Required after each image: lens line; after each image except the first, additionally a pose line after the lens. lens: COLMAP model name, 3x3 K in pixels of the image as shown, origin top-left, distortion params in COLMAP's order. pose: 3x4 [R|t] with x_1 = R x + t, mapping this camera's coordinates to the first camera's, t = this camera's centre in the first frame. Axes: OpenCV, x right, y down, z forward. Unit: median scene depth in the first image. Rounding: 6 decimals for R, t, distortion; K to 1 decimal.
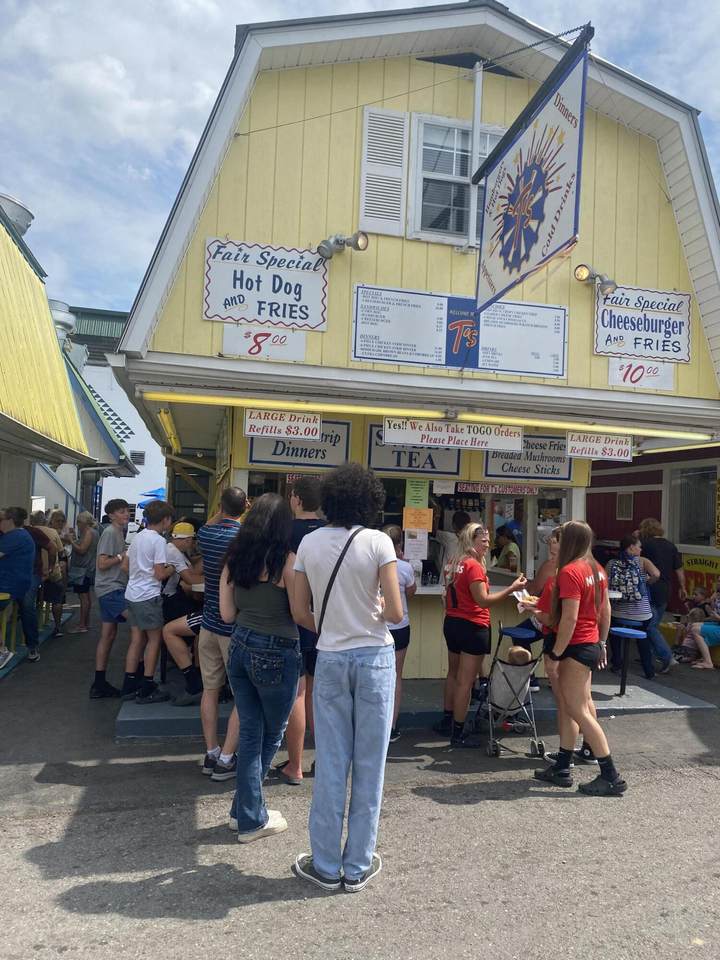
lens RADIAL K [[724.0, 0, 360.0], [0, 724.0, 480.0], [0, 0, 1]] dist [0.089033, -0.125028]
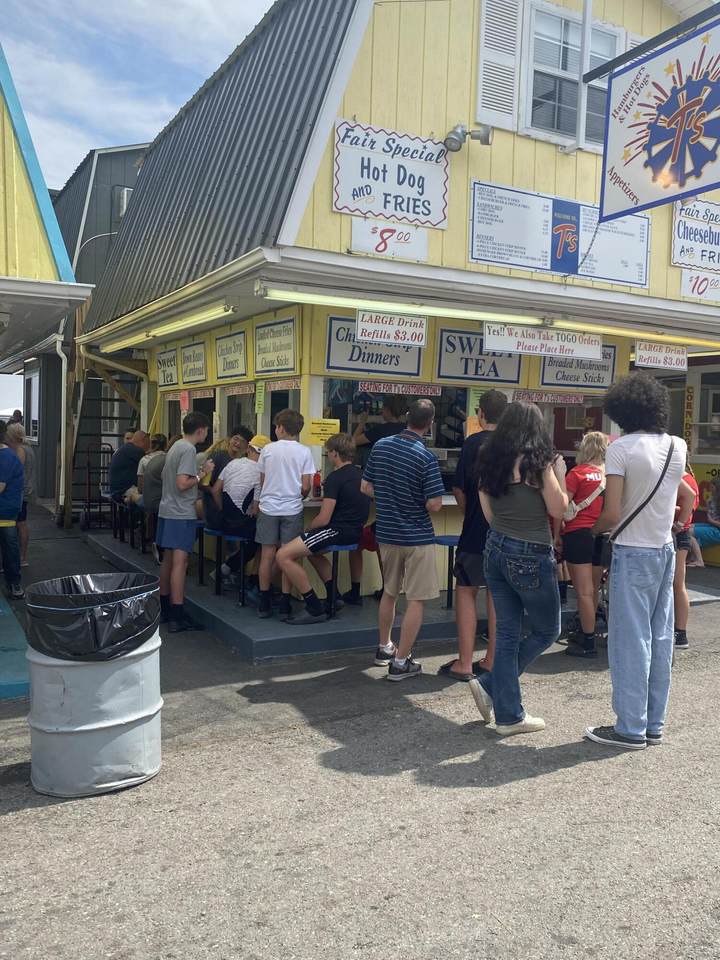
lens RADIAL K [[849.8, 0, 360.0], [0, 849.8, 480.0], [0, 0, 1]] dist [0.049286, -0.113984]
pose [[0.965593, -0.024287, 0.258923, -0.443437], [-0.003991, 0.994128, 0.108133, -0.000734], [-0.260029, -0.105446, 0.959826, -0.066984]]
